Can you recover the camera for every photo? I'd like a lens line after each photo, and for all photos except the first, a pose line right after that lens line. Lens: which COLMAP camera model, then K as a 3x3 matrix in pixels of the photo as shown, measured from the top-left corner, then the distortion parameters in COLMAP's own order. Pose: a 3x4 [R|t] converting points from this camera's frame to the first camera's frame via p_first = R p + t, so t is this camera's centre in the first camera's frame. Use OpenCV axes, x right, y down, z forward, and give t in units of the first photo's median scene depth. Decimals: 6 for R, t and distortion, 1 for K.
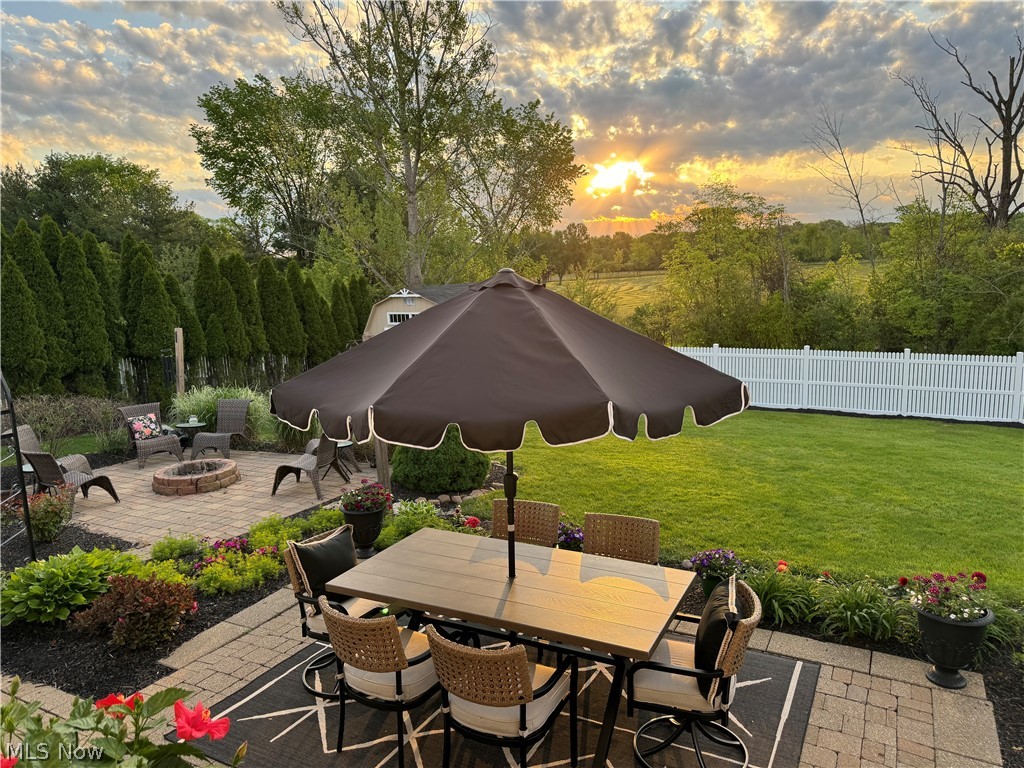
lens RADIAL K [[719.0, 0, 514.5], [0, 719.0, 384.3], [0, 0, 1]] dist [-0.003575, -0.002303]
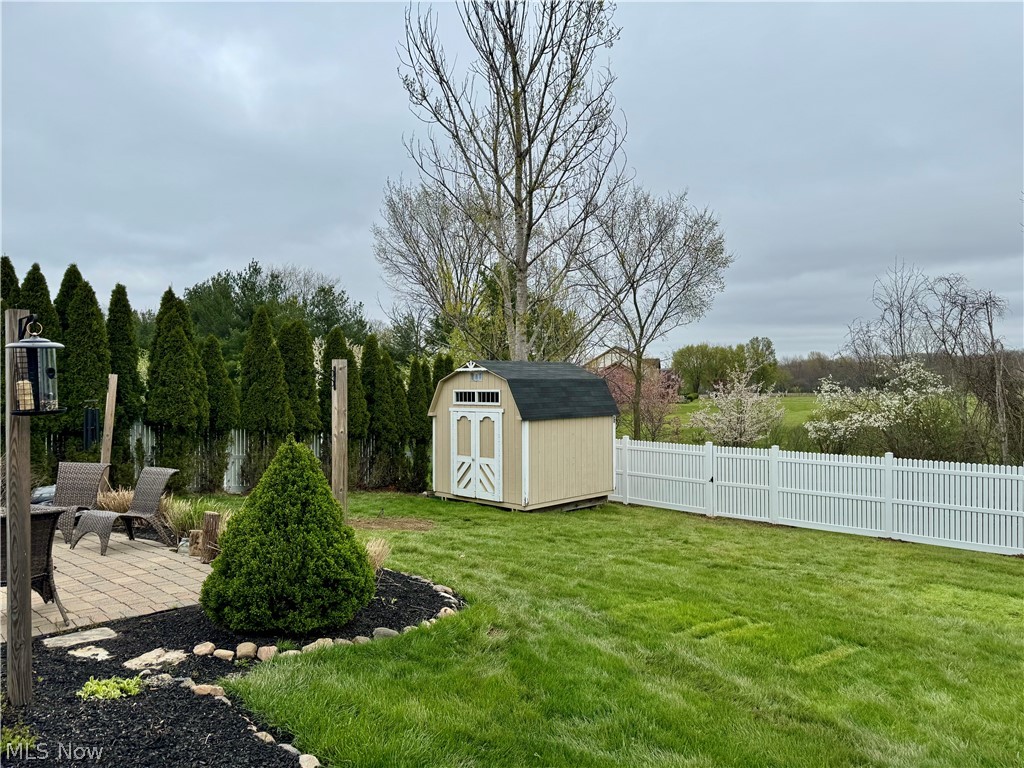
lens RADIAL K [[719.0, 0, 509.8], [0, 719.0, 385.8], [0, 0, 1]] dist [-0.003575, -0.002303]
pose [[0.967683, 0.029471, -0.250442, 0.096669], [-0.067343, 0.987279, -0.144030, 0.011752], [0.243011, 0.156241, 0.957358, 0.212965]]
